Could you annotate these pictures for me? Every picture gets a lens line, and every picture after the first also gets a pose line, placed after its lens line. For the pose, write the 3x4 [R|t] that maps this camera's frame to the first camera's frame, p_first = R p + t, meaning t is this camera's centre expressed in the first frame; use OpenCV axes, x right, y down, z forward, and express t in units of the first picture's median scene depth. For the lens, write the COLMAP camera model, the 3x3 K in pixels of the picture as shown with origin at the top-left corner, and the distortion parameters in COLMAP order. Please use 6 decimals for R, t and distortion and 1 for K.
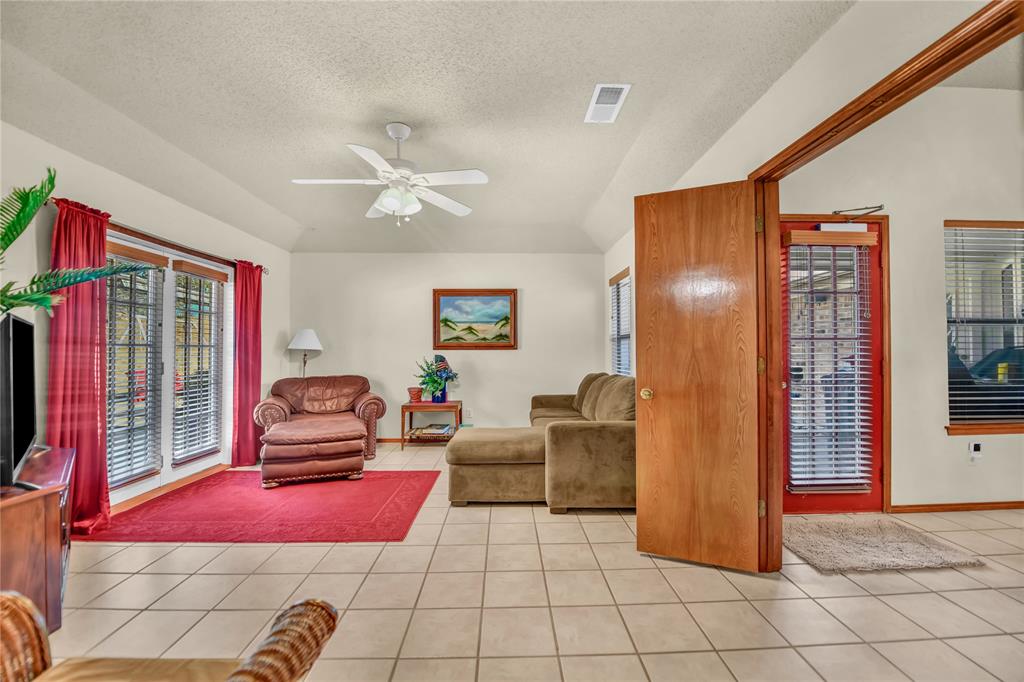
lens RADIAL K [[420.5, 0, 512.4], [0, 420.5, 347.7], [0, 0, 1]] dist [-0.019741, 0.000088]
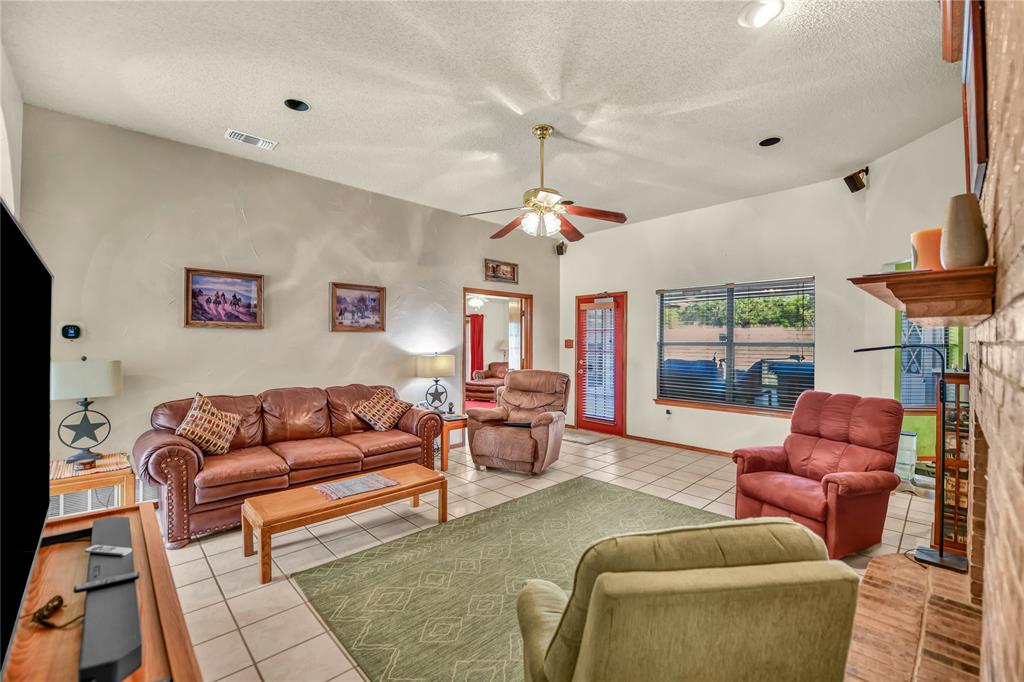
lens RADIAL K [[420.5, 0, 512.0], [0, 420.5, 341.0], [0, 0, 1]] dist [-0.001959, -0.015637]
pose [[0.673154, 0.002900, -0.739497, 2.063058], [-0.000571, 0.999994, 0.003402, -0.085348], [0.739502, -0.001868, 0.673151, -0.808912]]
